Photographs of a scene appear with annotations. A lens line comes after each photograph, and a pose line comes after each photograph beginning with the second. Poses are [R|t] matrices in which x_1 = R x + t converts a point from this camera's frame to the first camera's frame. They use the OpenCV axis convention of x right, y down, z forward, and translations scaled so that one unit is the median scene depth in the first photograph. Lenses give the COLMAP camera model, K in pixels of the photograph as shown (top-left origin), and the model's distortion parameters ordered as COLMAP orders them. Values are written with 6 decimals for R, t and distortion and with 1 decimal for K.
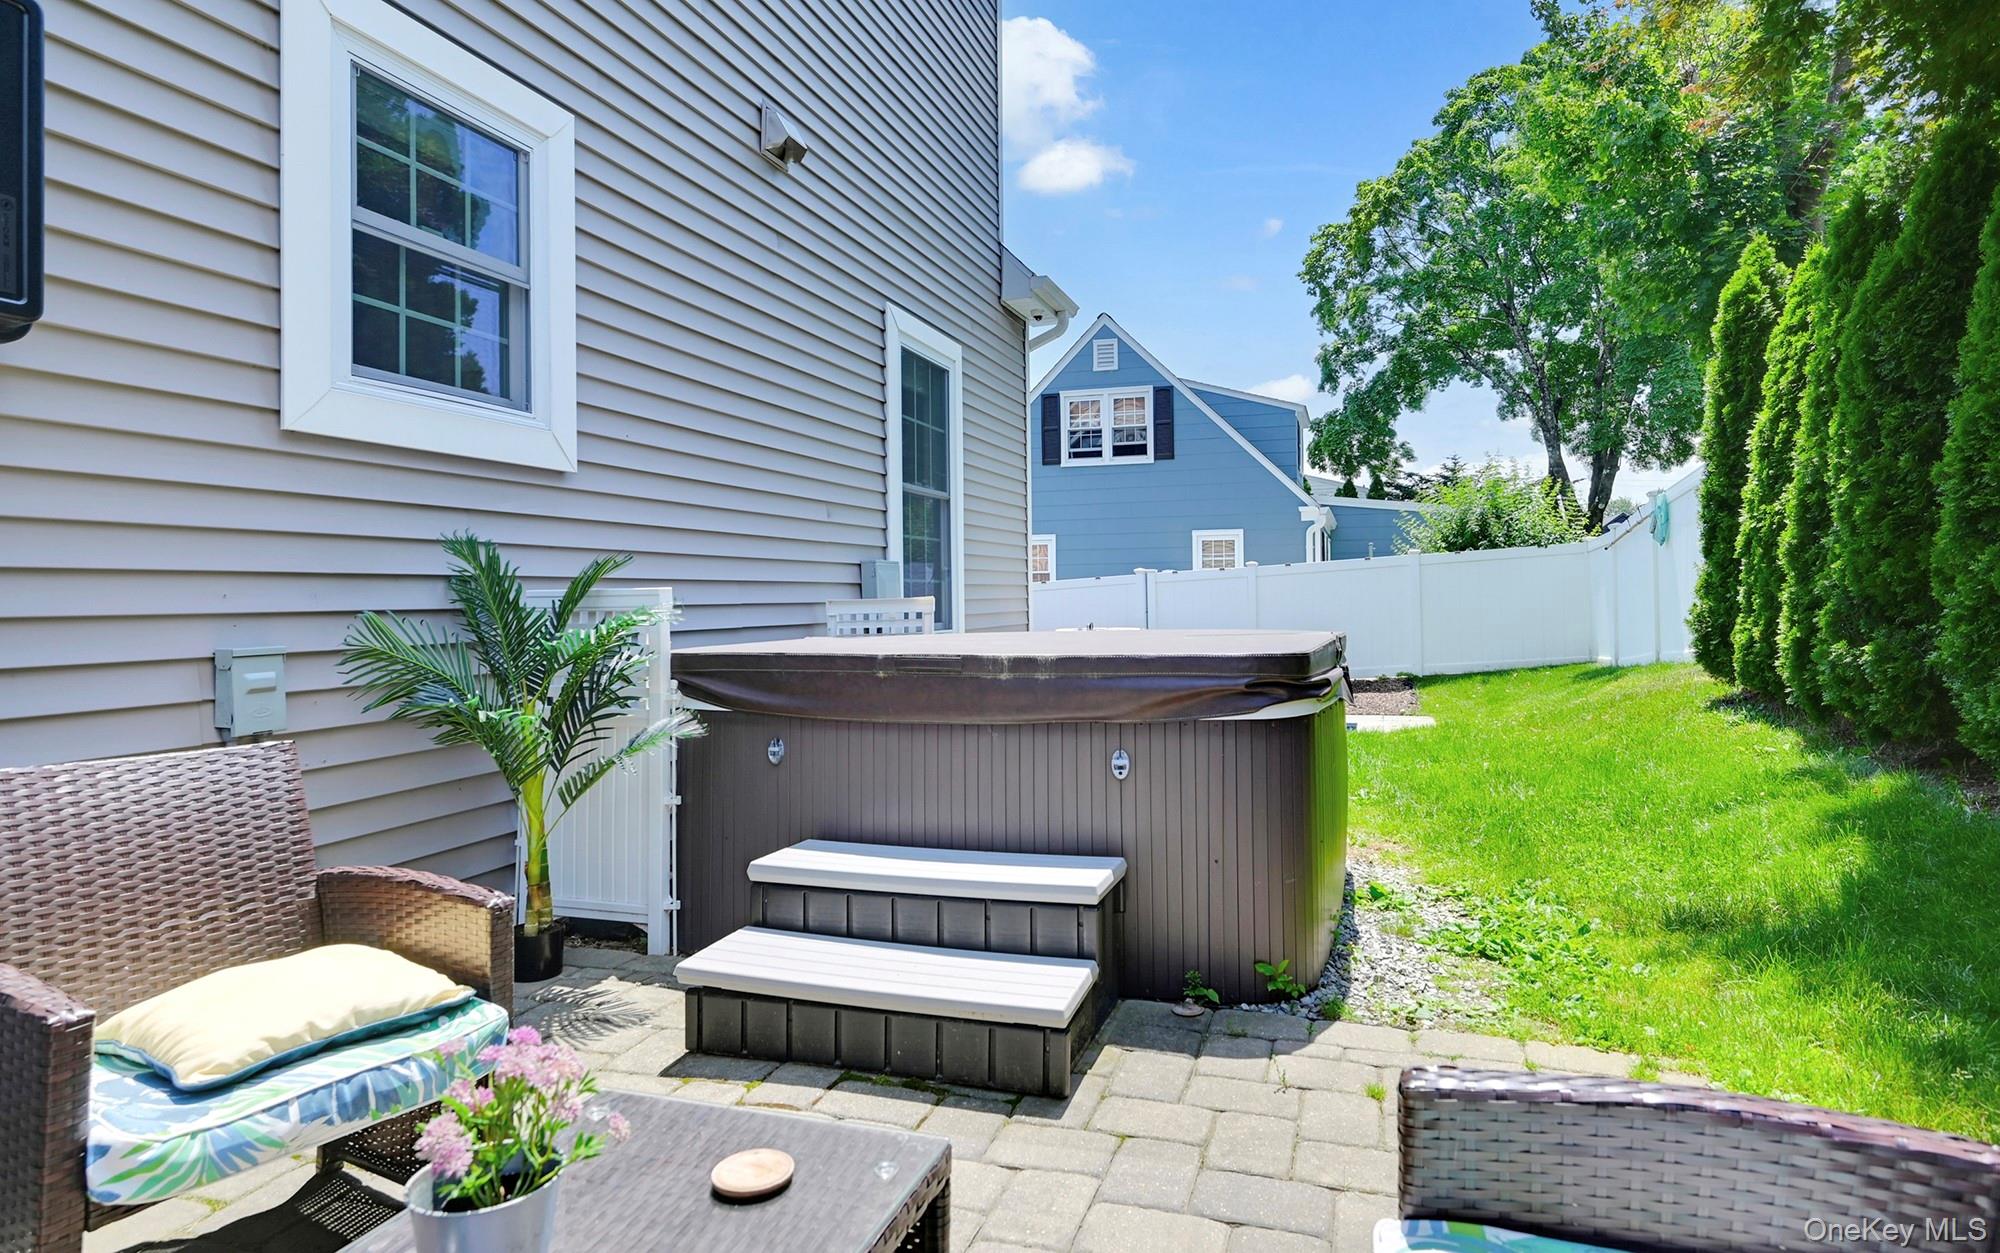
lens RADIAL K [[1117.3, 0, 1001.8], [0, 1117.3, 612.9], [0, 0, 1]] dist [-0.000518, 0.000209]
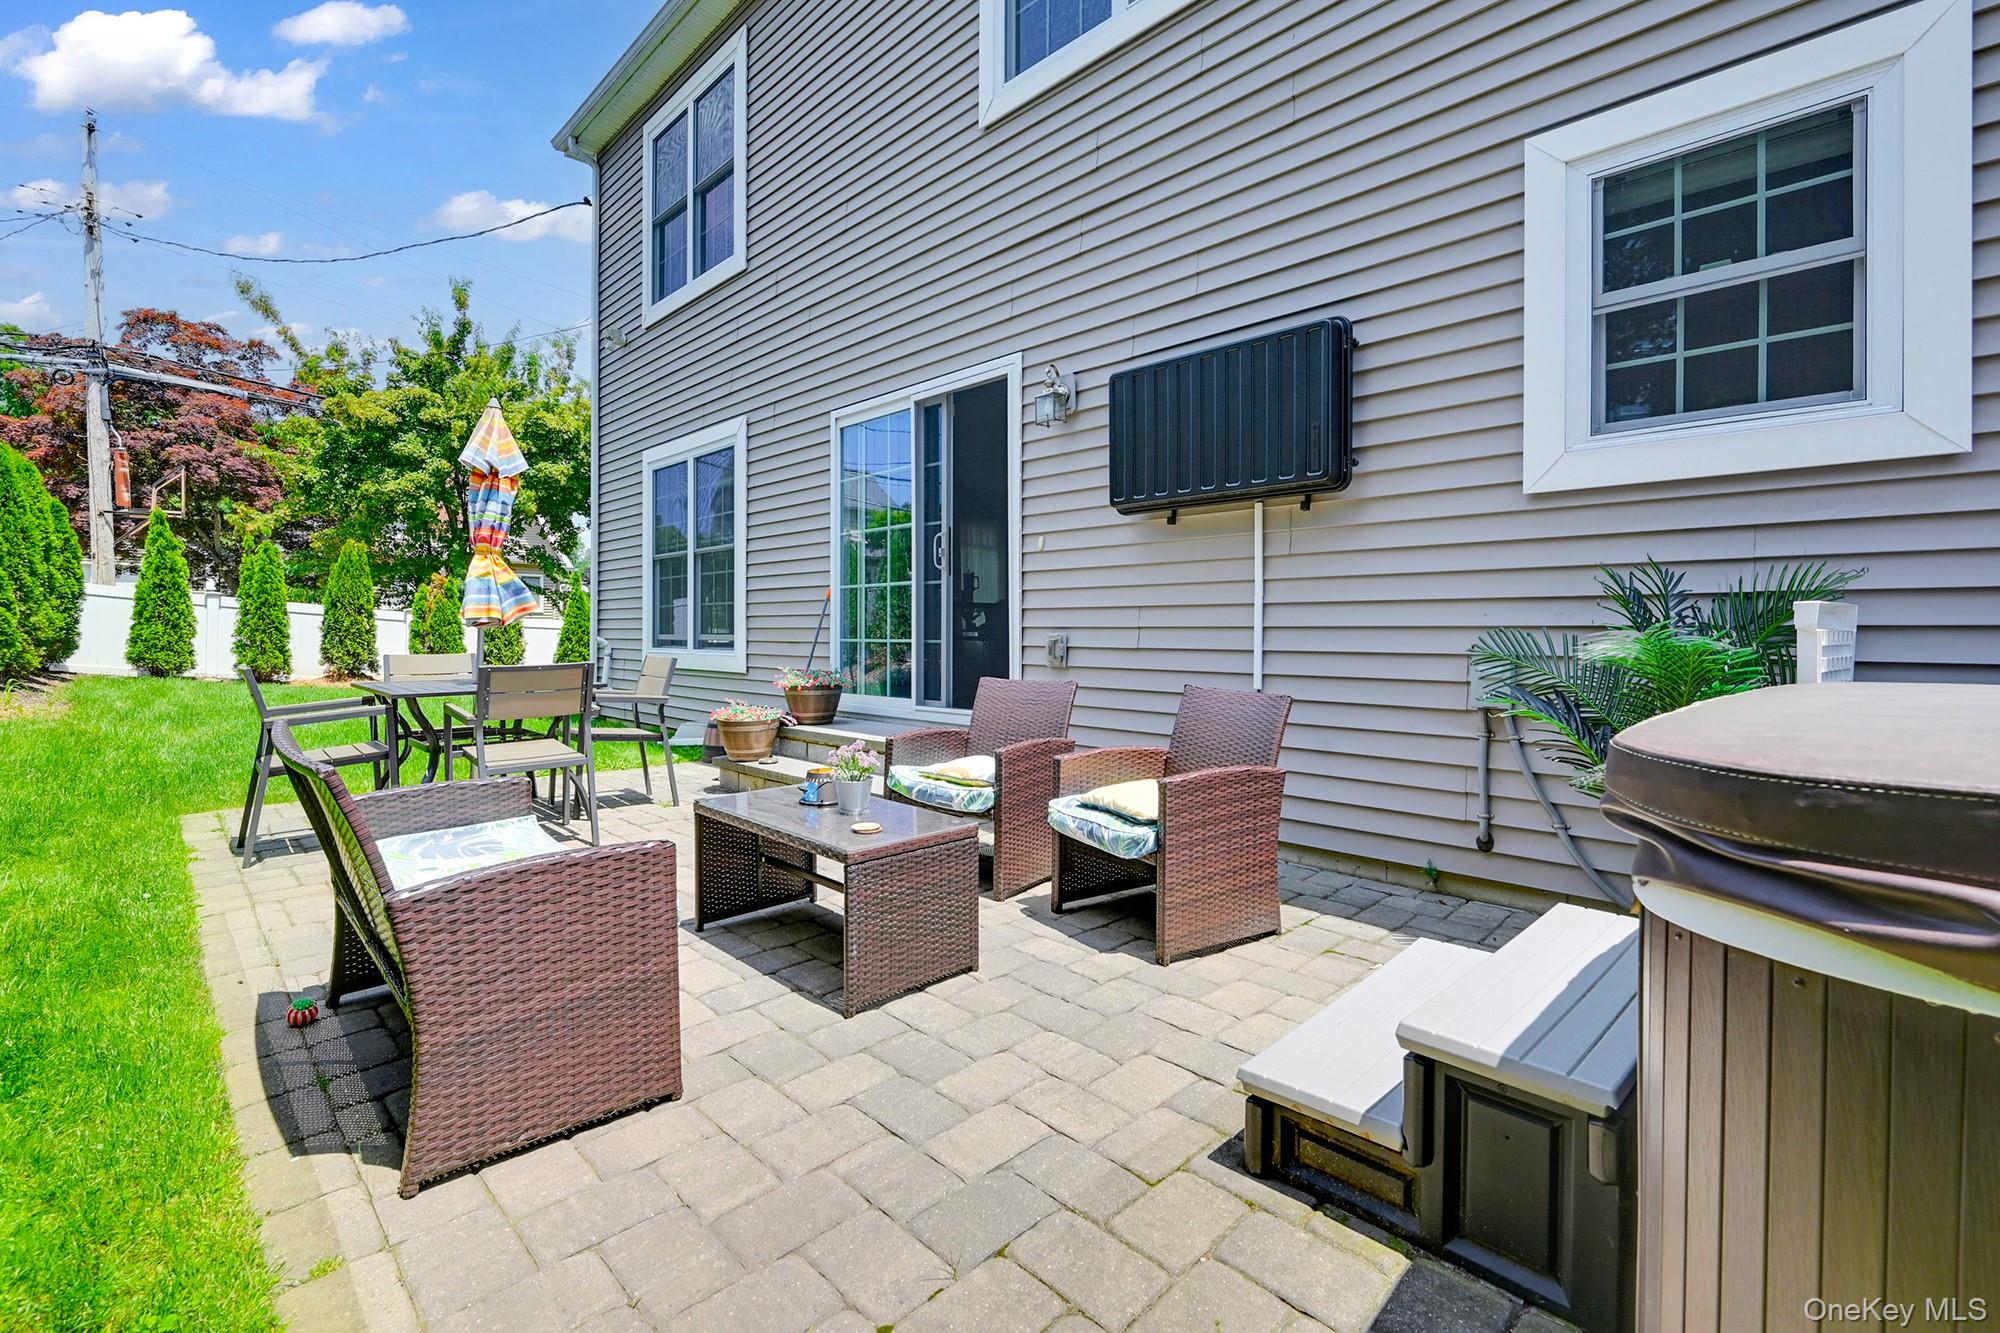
lens RADIAL K [[904.6, 0, 994.7], [0, 904.6, 627.1], [0, 0, 1]] dist [-0.000907, -0.000123]
pose [[-0.472297, 0.016431, -0.881286, 0.577414], [-0.004072, 0.999775, 0.020823, -0.017927], [0.881430, 0.013423, -0.472124, 0.838239]]
